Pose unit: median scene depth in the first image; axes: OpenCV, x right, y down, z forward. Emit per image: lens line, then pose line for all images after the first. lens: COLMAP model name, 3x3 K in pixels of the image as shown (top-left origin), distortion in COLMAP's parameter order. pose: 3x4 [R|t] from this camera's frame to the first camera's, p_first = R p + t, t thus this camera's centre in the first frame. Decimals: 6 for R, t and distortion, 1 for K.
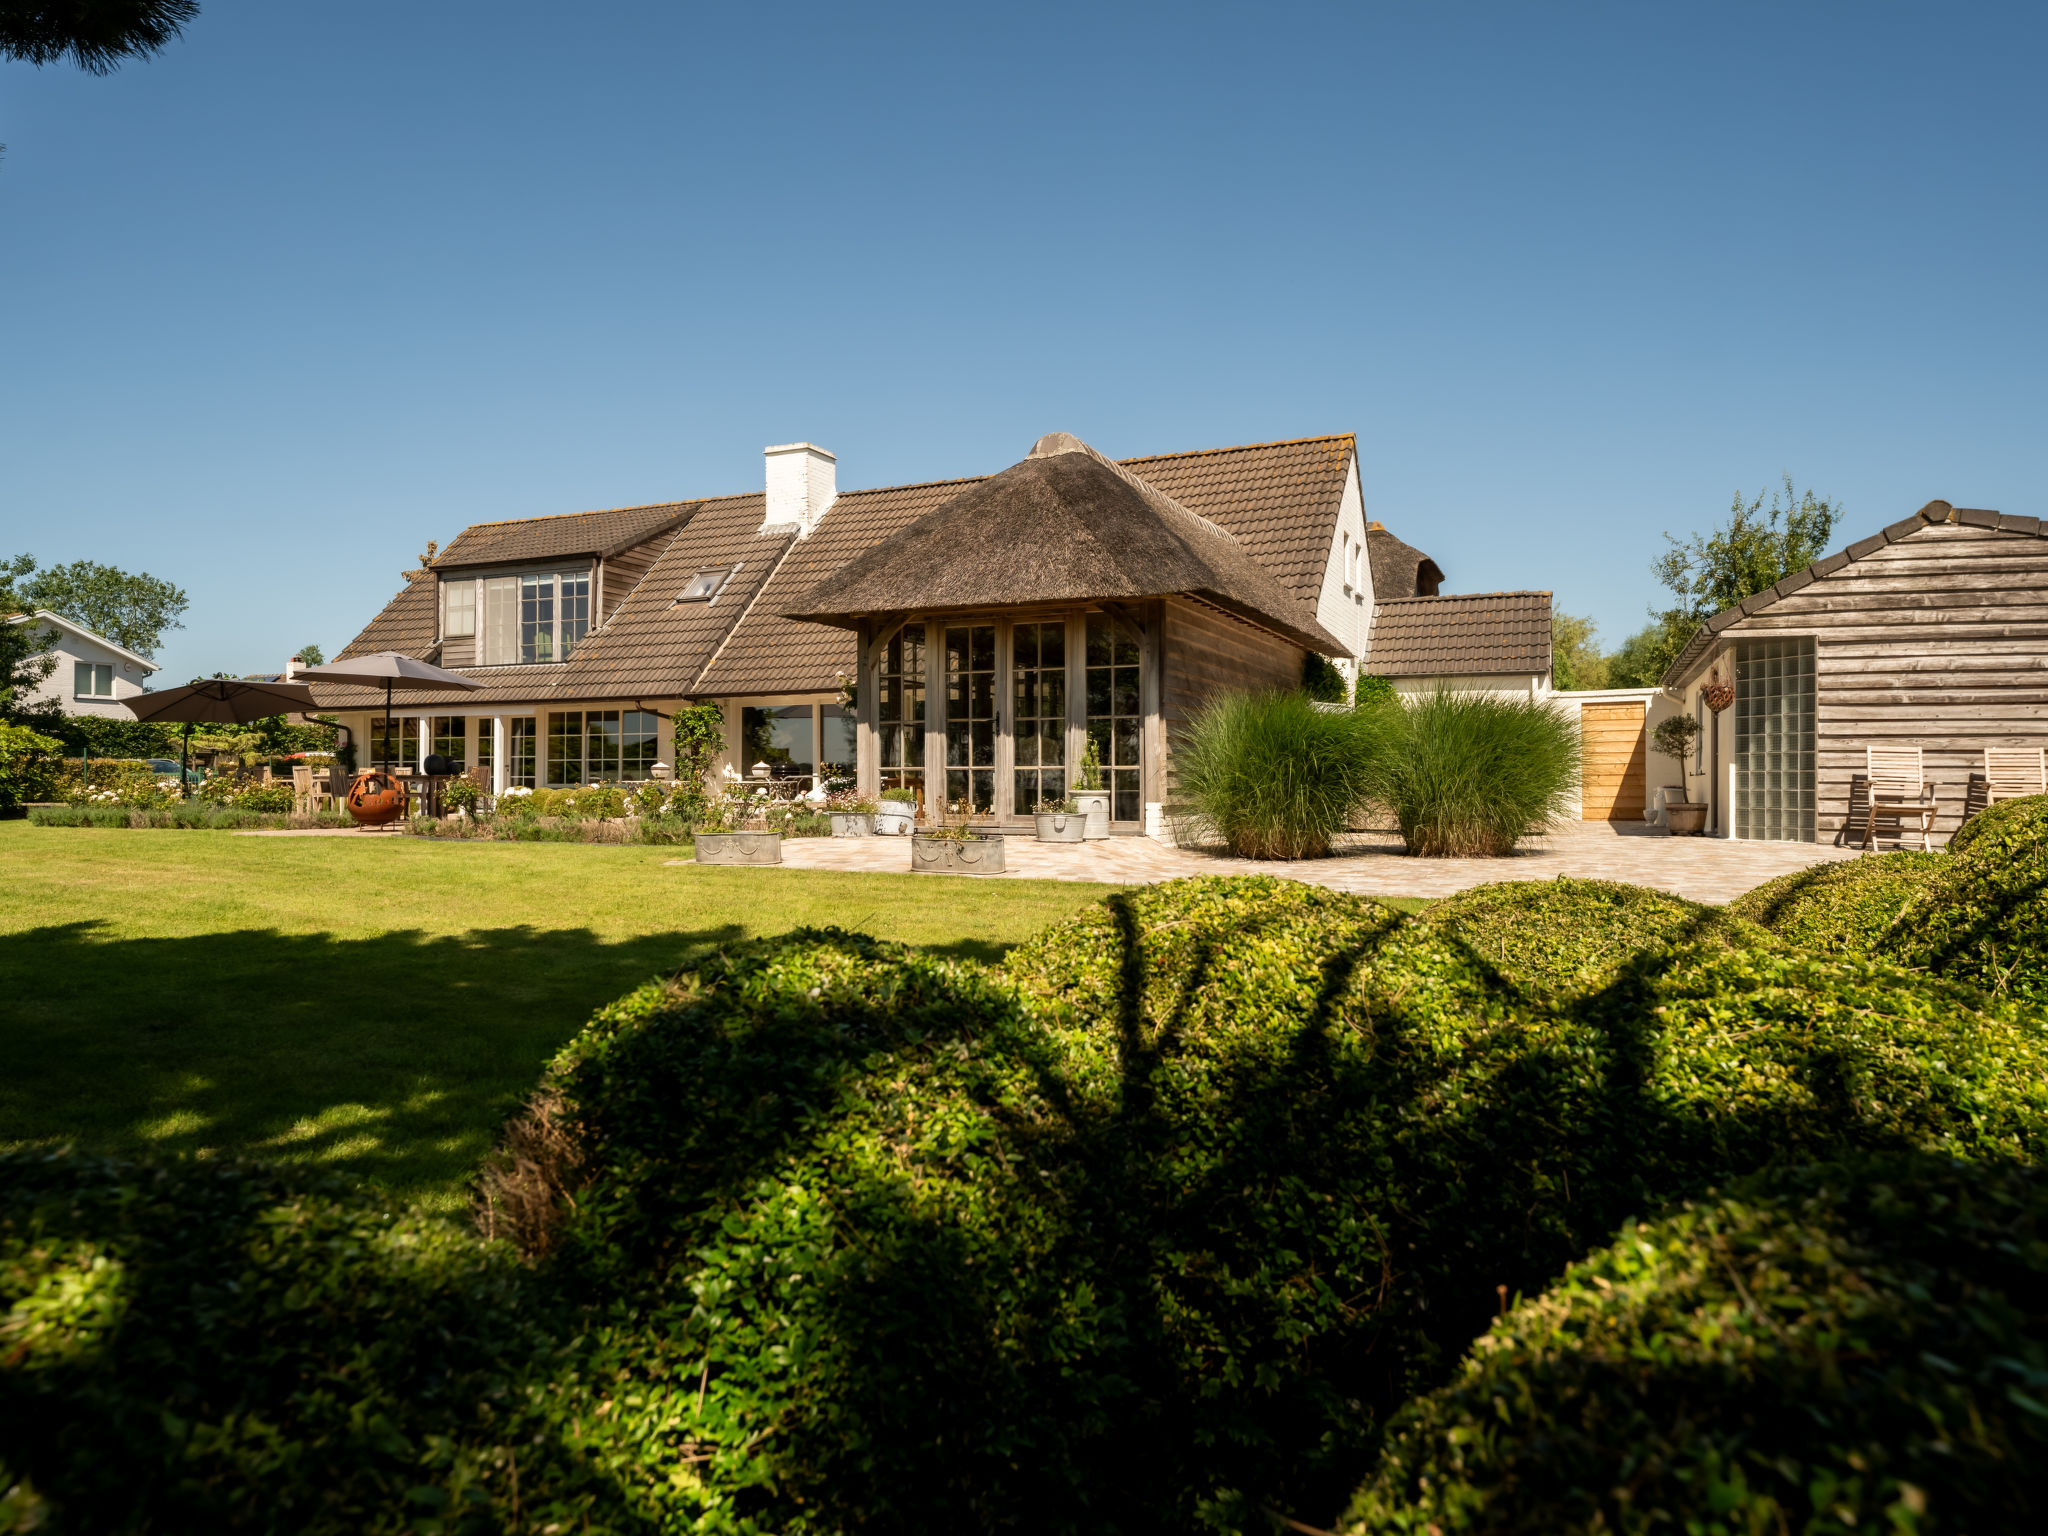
lens RADIAL K [[1299.2, 0, 1024.0], [0, 1299.2, 768.0], [0, 0, 1]] dist [0.002199, 0.000934]
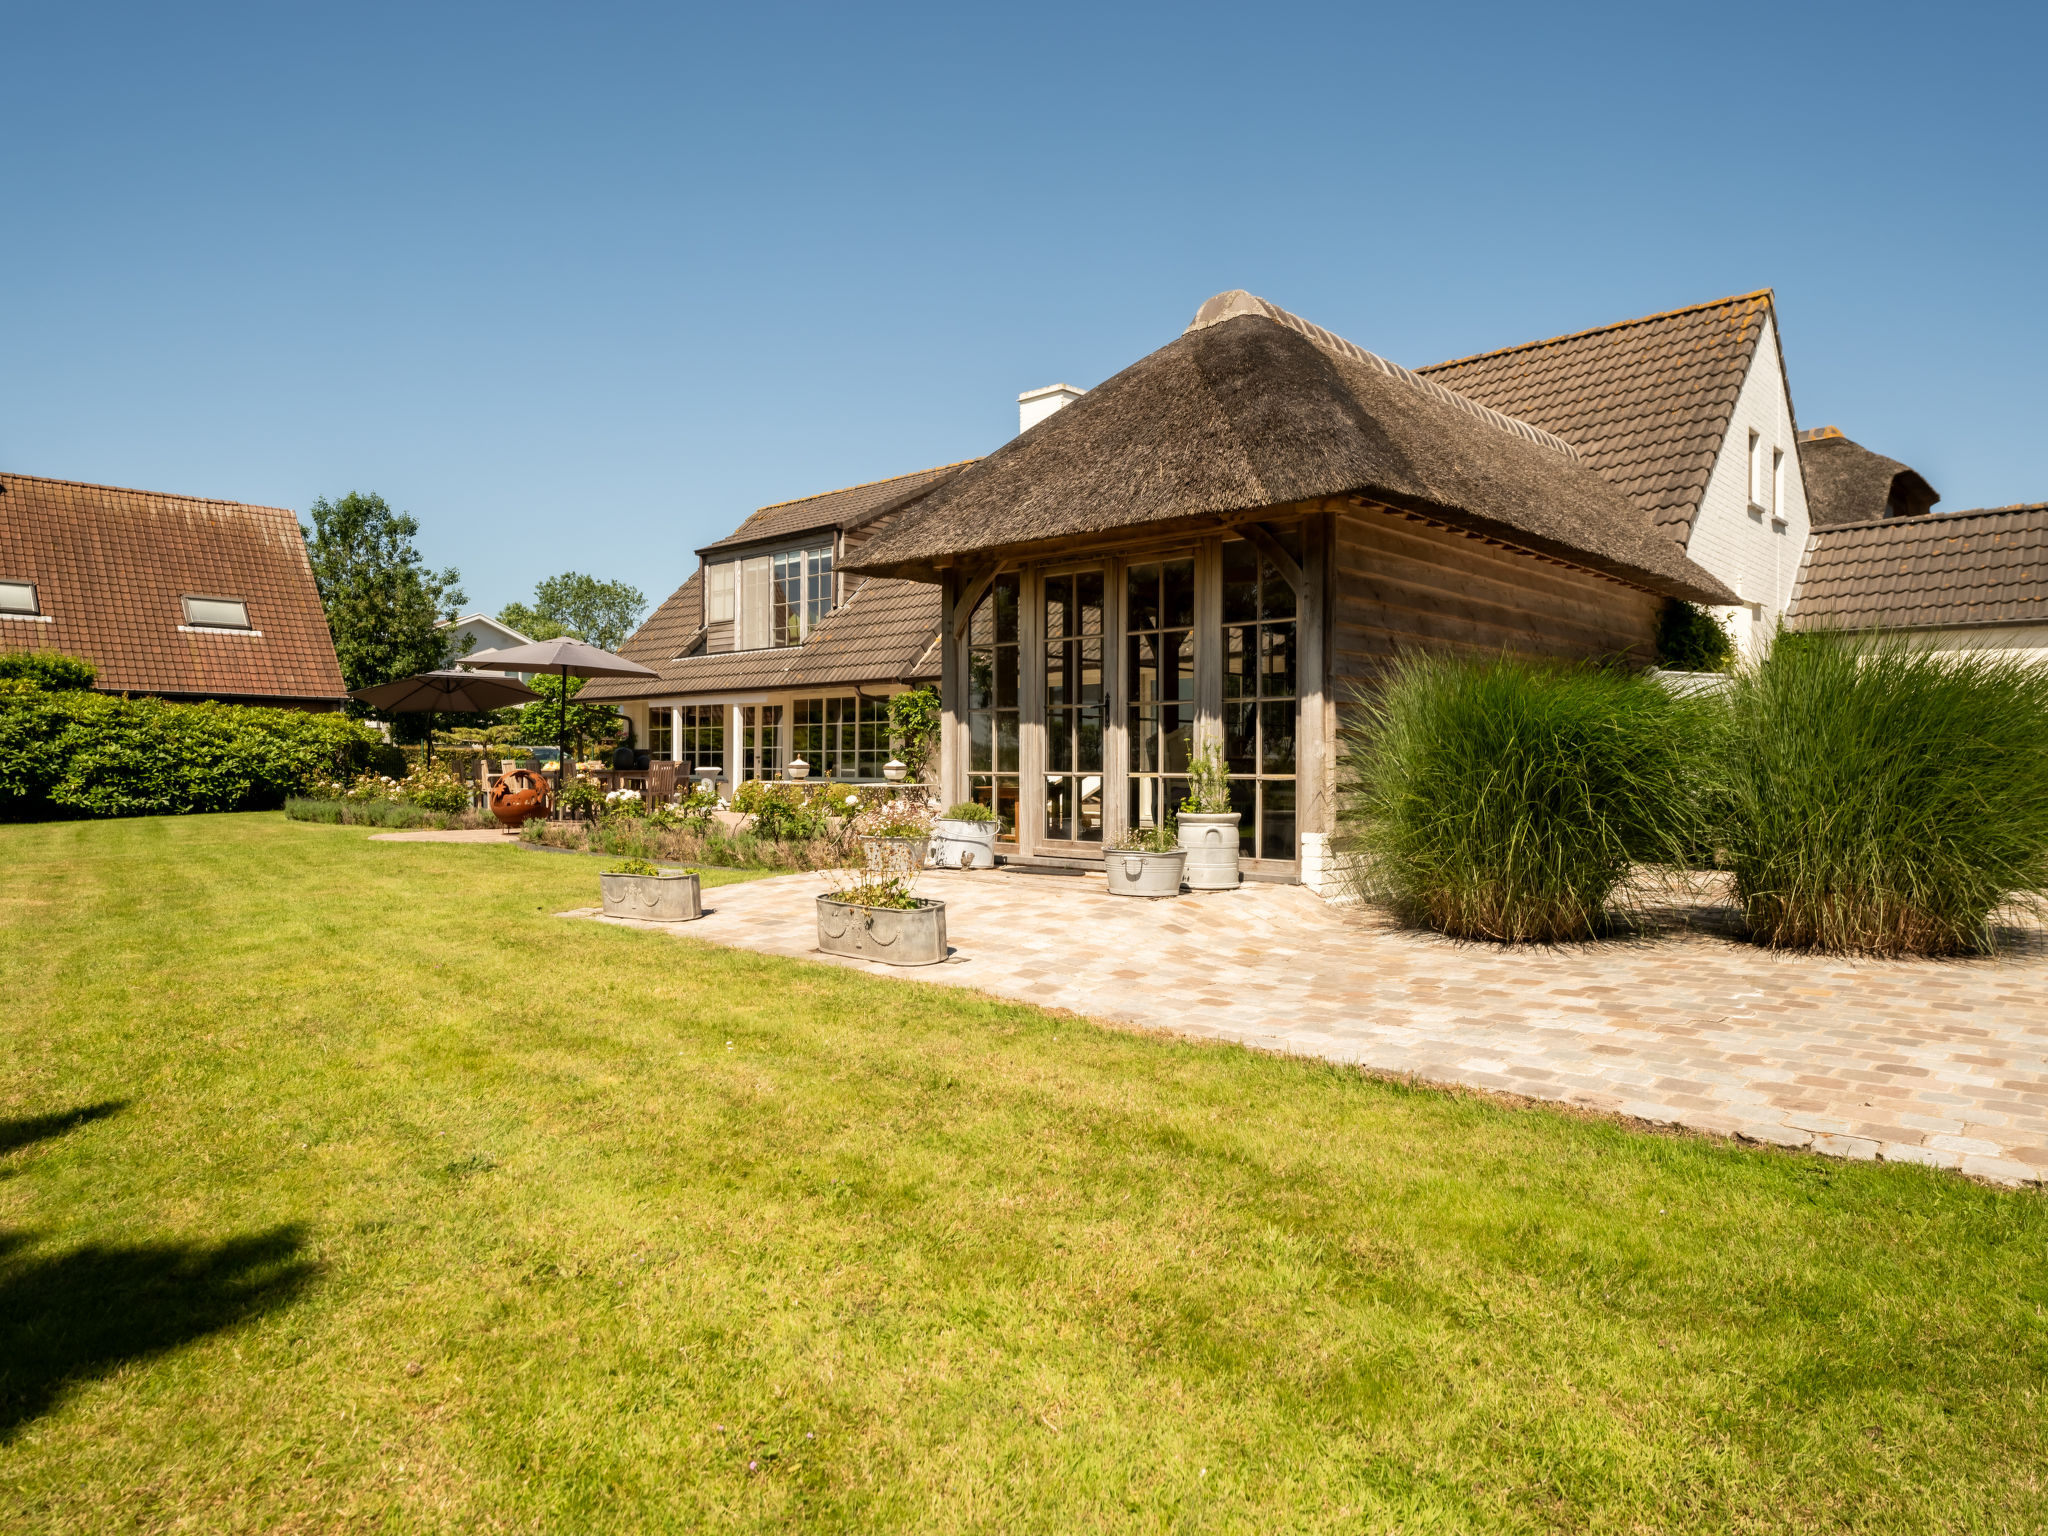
lens RADIAL K [[1275.5, 0, 1024.0], [0, 1275.5, 768.0], [0, 0, 1]] dist [-0.002184, 0.000244]
pose [[0.944706, 0.004480, -0.327888, 0.099659], [0.000494, 0.999886, 0.015084, -0.008570], [0.327918, -0.014412, 0.944596, 0.211310]]
